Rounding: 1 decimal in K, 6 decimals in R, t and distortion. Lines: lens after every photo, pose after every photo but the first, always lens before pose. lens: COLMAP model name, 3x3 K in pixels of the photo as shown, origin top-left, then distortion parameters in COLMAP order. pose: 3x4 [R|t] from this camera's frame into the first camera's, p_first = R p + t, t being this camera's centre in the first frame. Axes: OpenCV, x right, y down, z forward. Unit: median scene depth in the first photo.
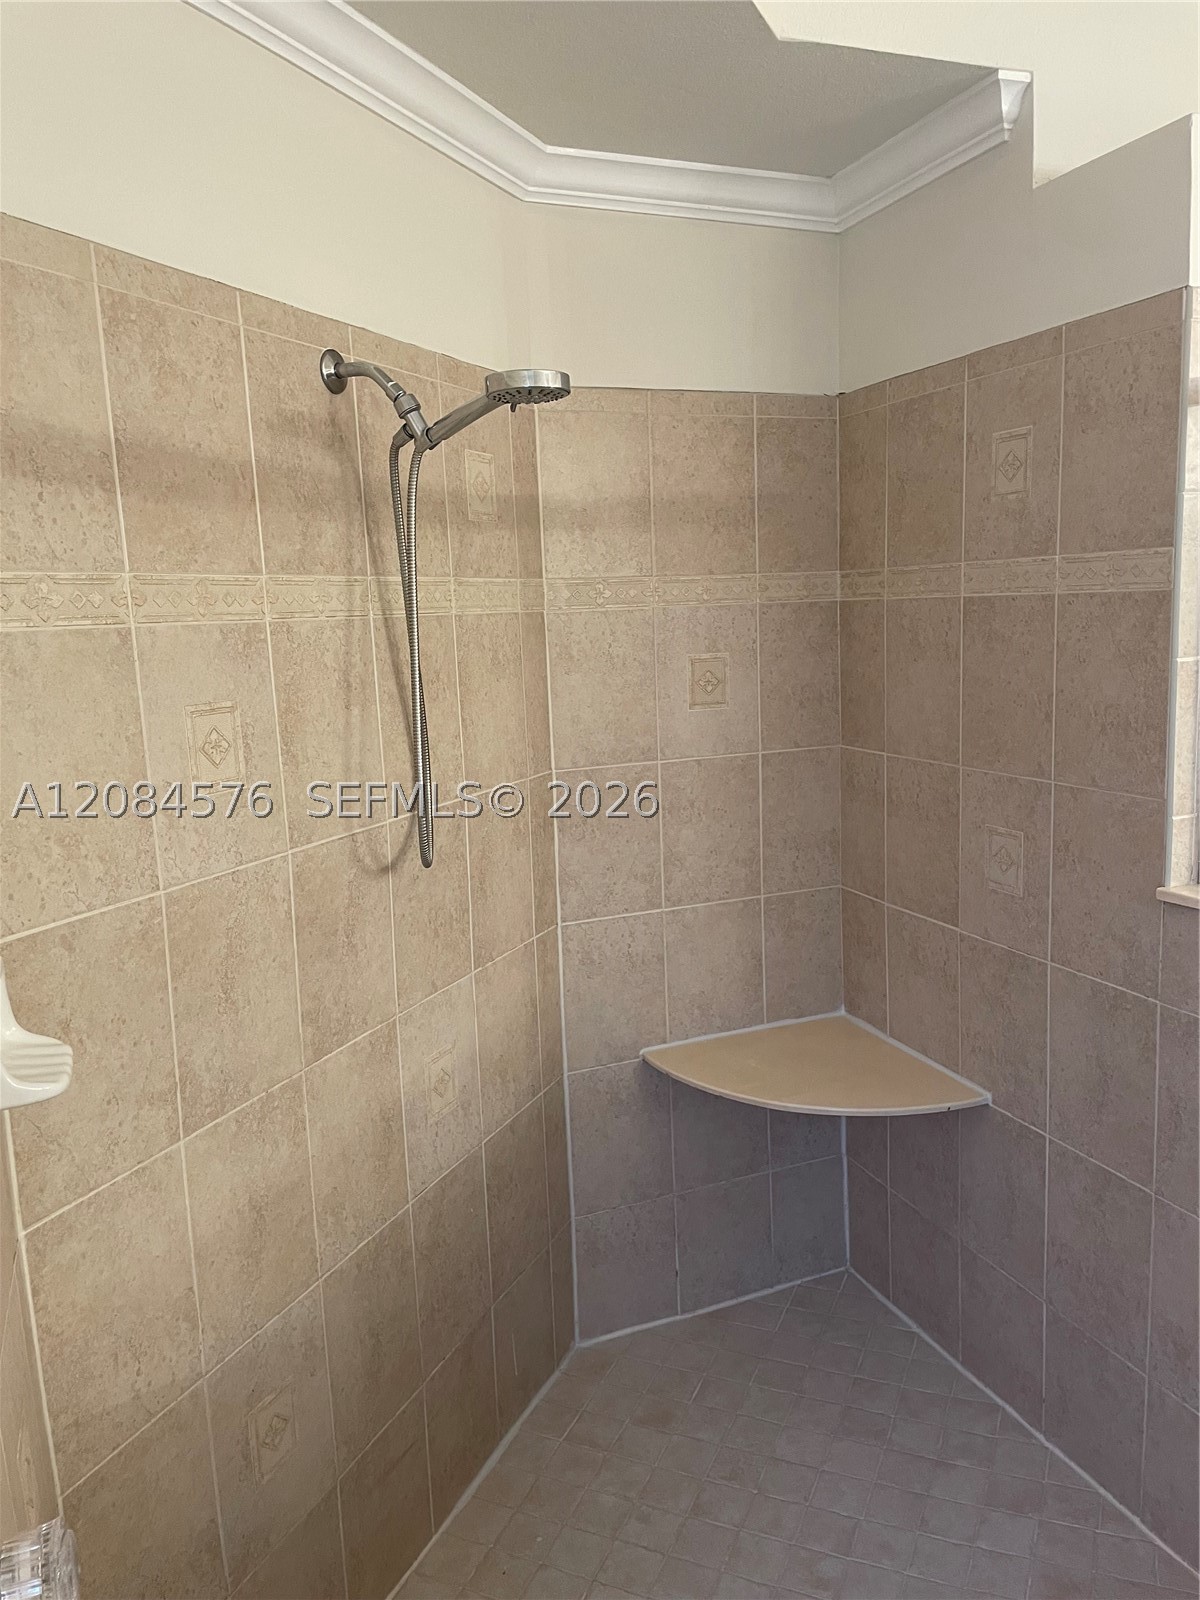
lens RADIAL K [[1208.7, 0, 600.0], [0, 1208.7, 800.0], [0, 0, 1]] dist [0.092091, -0.124535]
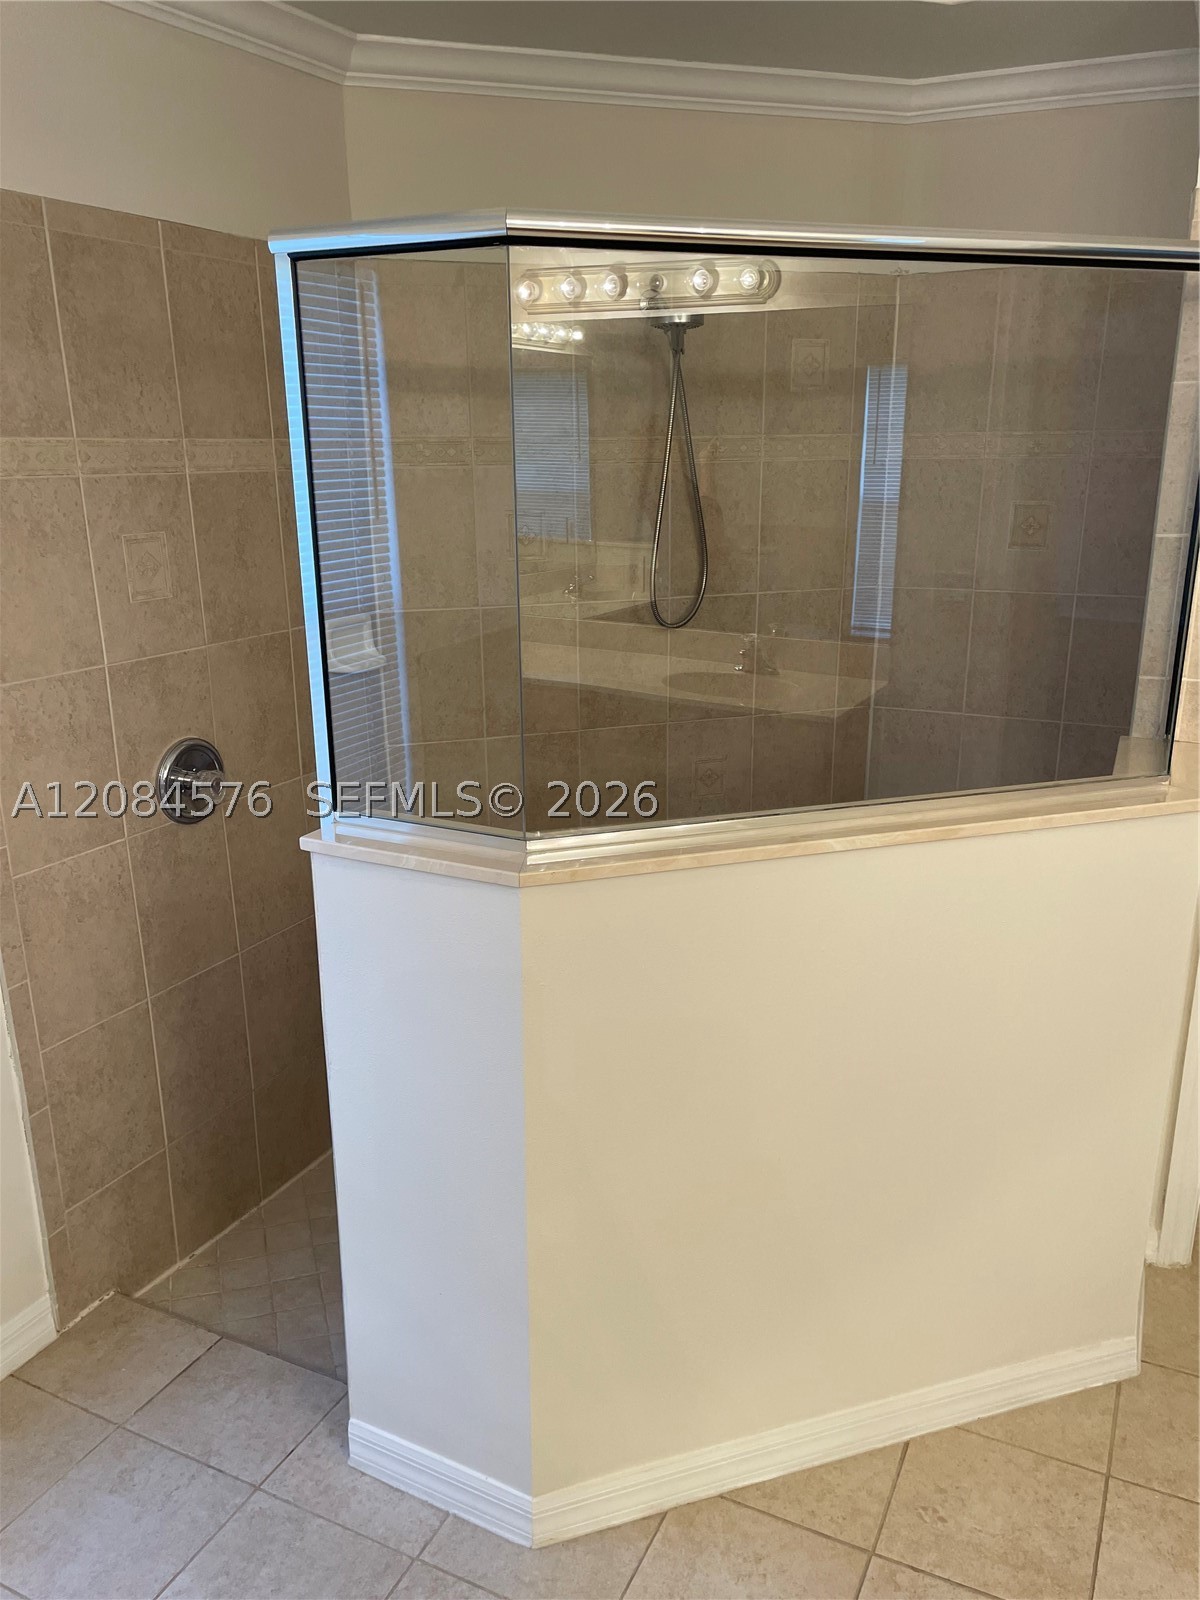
lens RADIAL K [[1216.8, 0, 604.9], [0, 1216.8, 813.2], [0, 0, 1]] dist [0.091164, -0.122918]
pose [[0.659529, 0.249995, -0.708889, 0.886179], [-0.132971, 0.967003, 0.217309, -0.041148], [0.739825, -0.049060, 0.671009, -0.130529]]
